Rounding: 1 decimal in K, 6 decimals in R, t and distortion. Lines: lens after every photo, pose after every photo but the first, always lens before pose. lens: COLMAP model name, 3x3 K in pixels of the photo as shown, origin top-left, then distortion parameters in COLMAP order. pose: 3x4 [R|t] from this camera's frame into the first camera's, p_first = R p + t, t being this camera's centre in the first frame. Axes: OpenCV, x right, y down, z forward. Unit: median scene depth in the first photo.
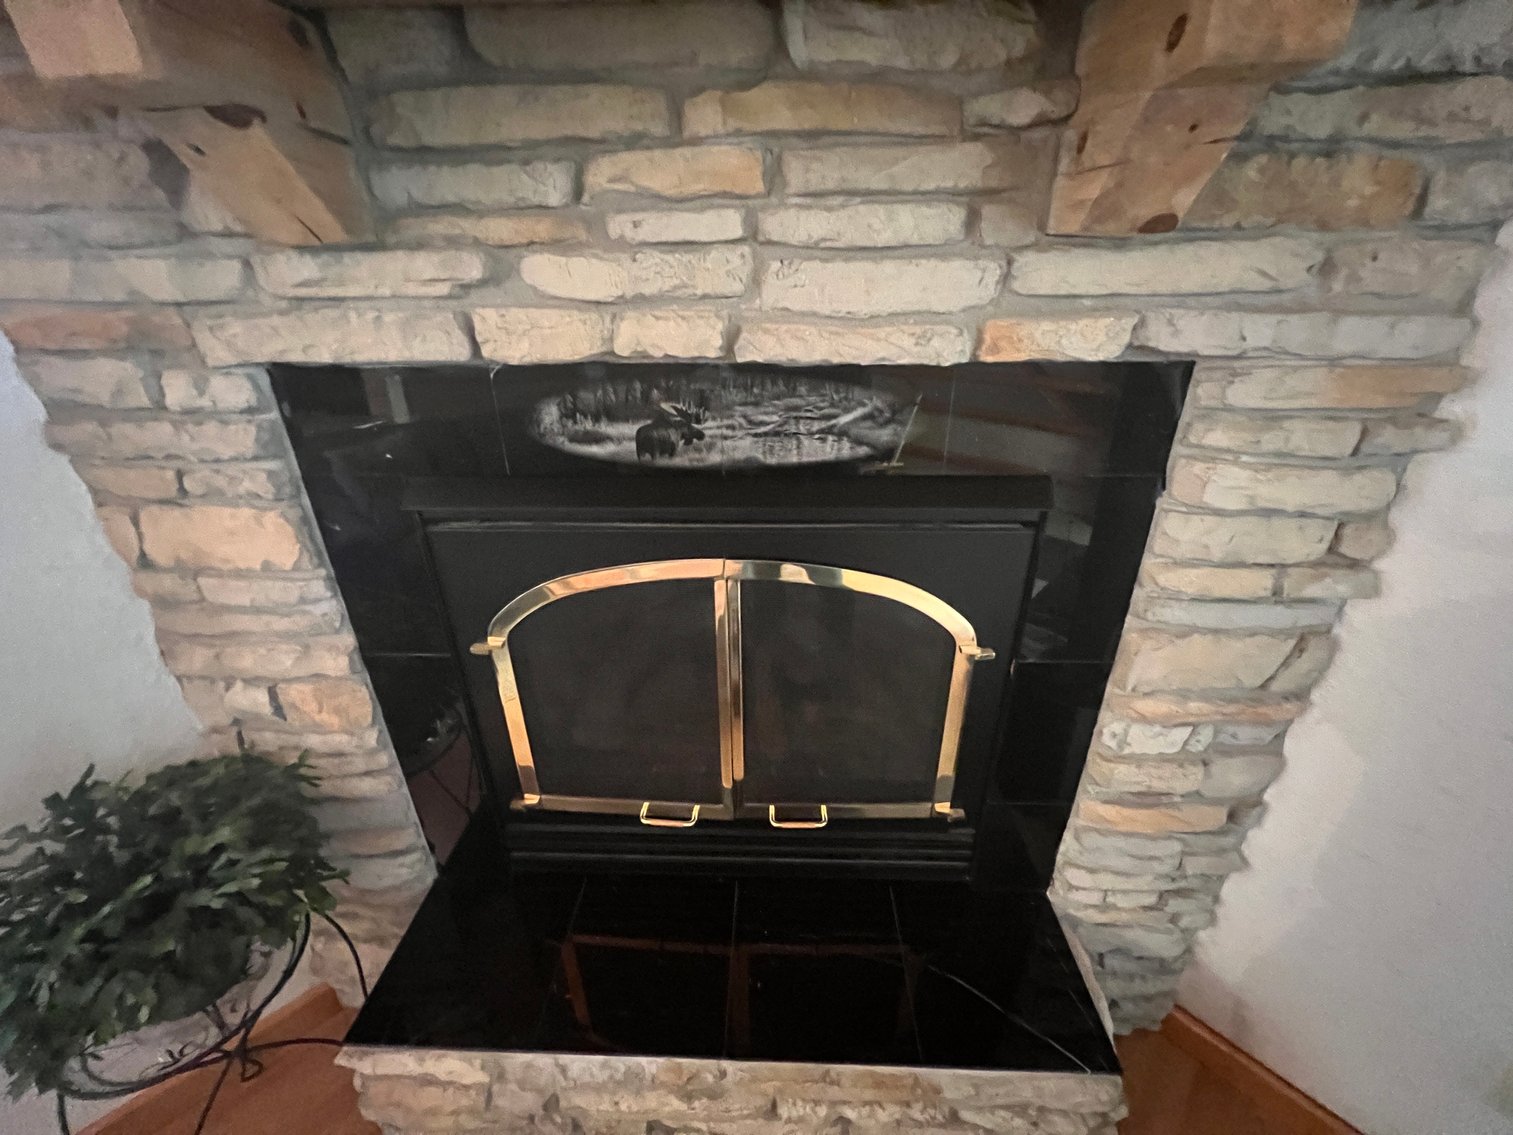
lens RADIAL K [[606.2, 0, 756.5], [0, 606.2, 567.5], [0, 0, 1]] dist [-0.002583, -0.000448]
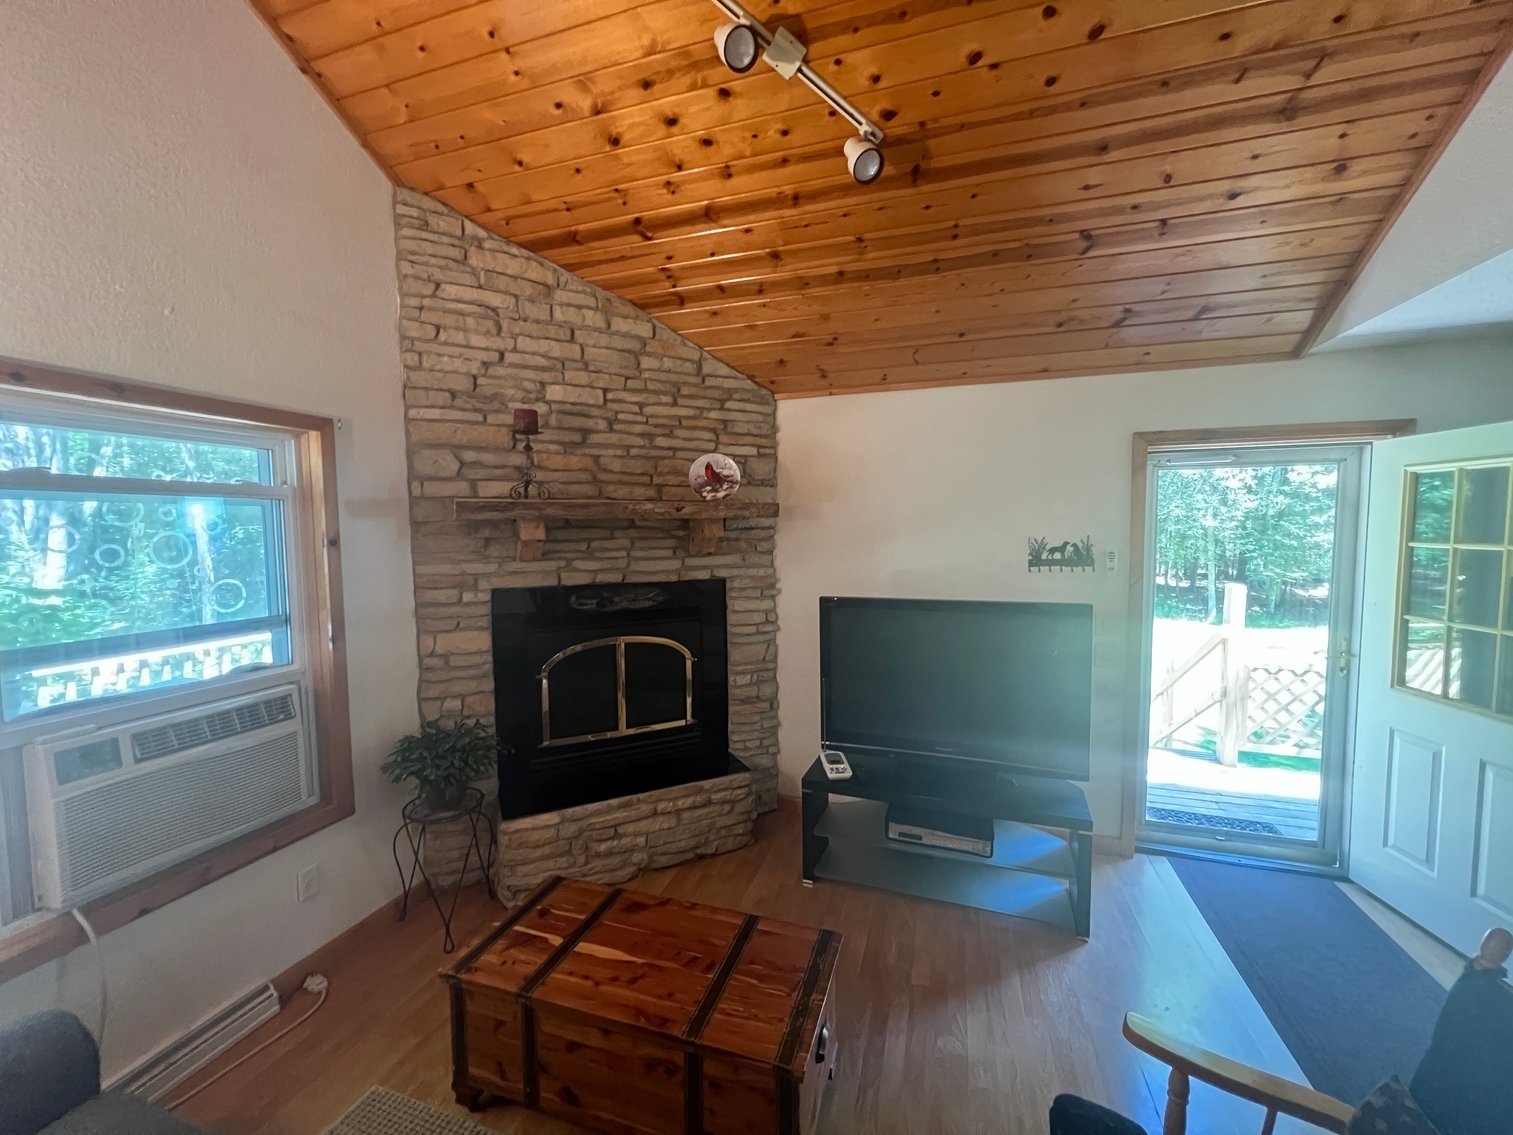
lens RADIAL K [[605.6, 0, 756.5], [0, 605.6, 567.5], [0, 0, 1]] dist [-0.007636, -0.000308]
pose [[0.880479, -0.028980, 0.473199, -1.196554], [0.201084, 0.926726, -0.317402, 1.057027], [-0.429327, 0.374619, 0.821790, -2.822366]]
